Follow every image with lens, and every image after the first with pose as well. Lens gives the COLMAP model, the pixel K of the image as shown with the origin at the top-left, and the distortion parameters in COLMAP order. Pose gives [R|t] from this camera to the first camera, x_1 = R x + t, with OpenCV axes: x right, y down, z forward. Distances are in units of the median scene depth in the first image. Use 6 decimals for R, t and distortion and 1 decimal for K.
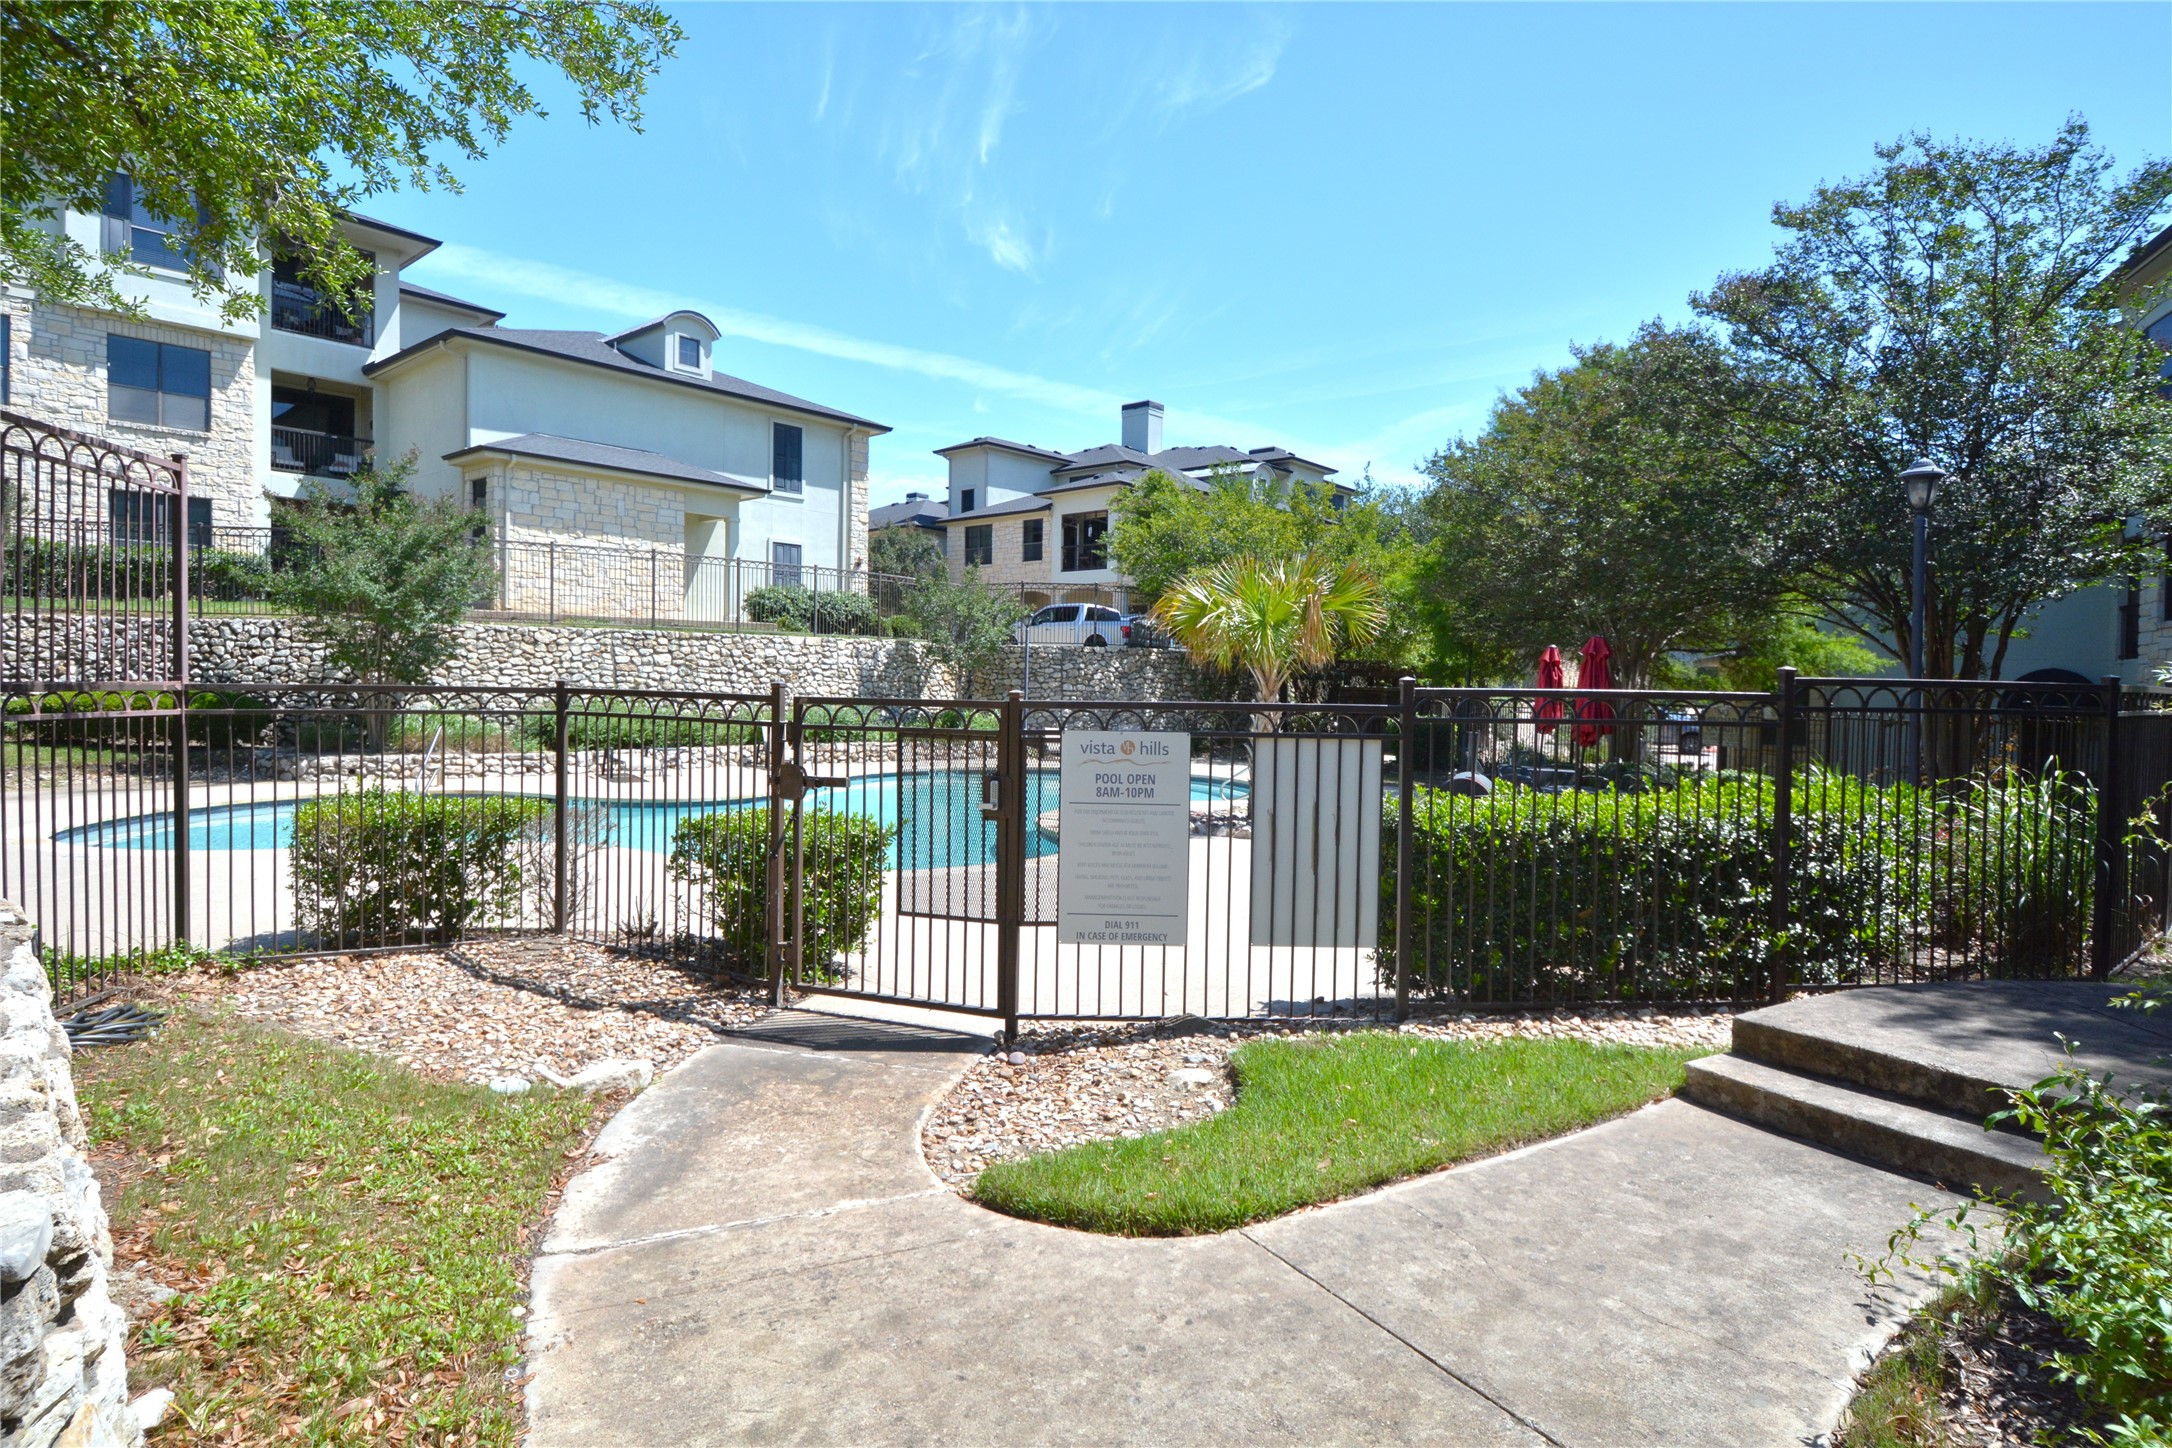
lens RADIAL K [[1140.6, 0, 1083.5], [0, 1140.6, 717.4], [0, 0, 1]] dist [-0.000659, -0.000709]
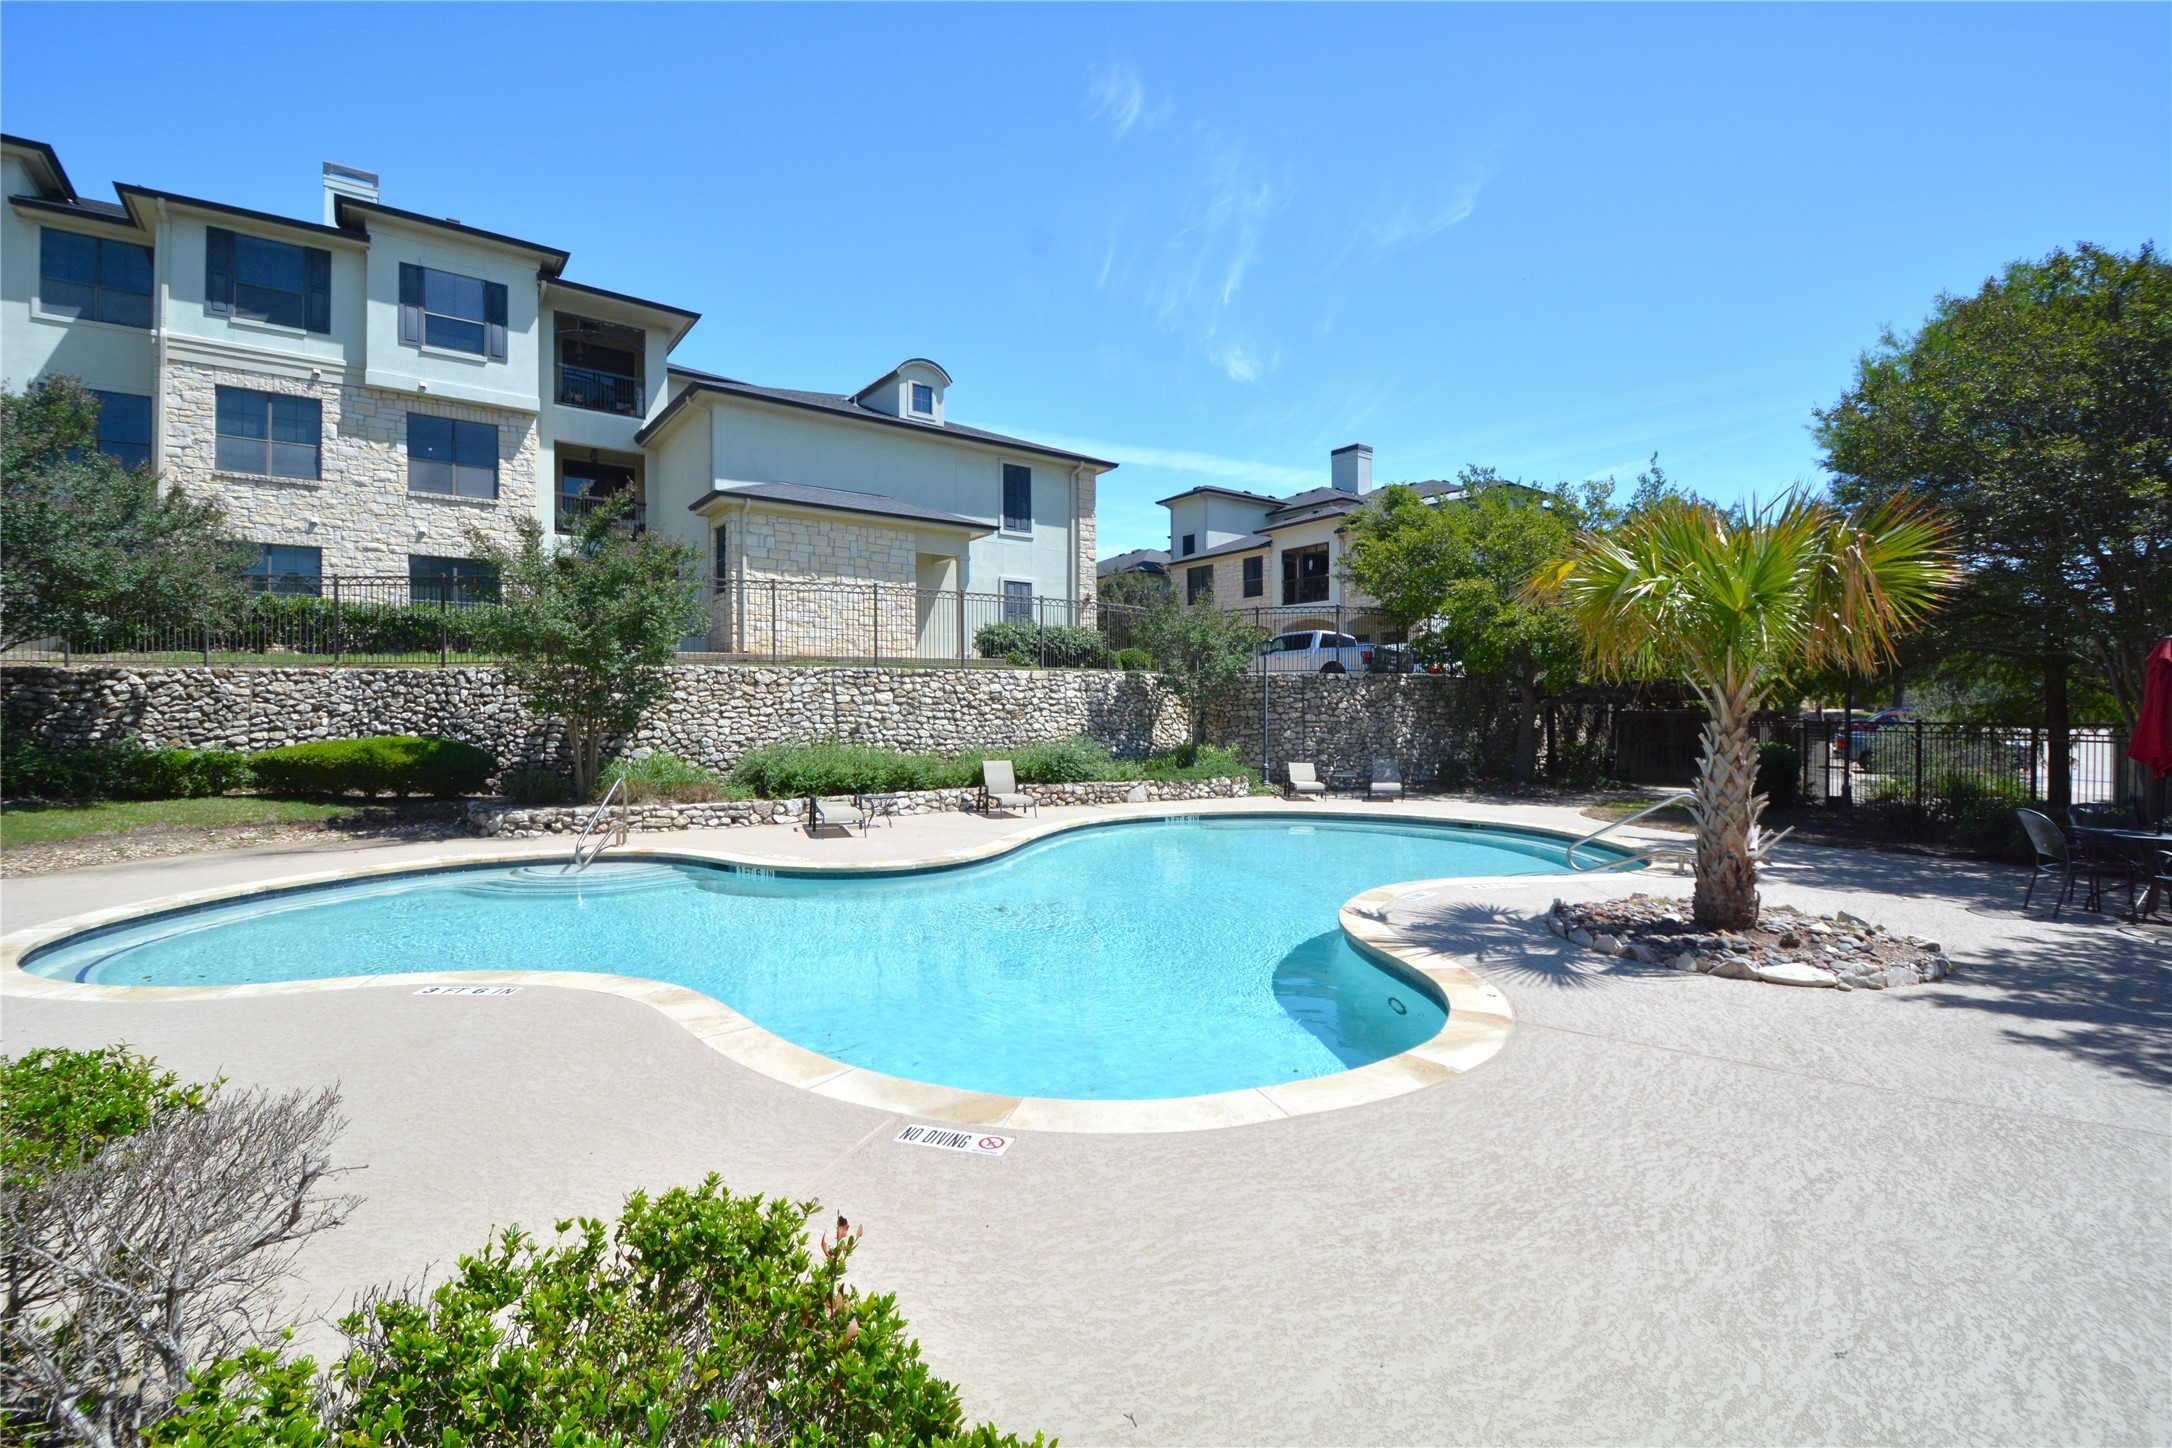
lens RADIAL K [[963.1, 0, 1094.0], [0, 963.1, 719.1], [0, 0, 1]] dist [0.018364, -0.020018]
pose [[0.980911, -0.021414, -0.193272, -0.035250], [0.016373, 0.999484, -0.027640, -0.006616], [0.193764, 0.023948, 0.980756, 0.203237]]
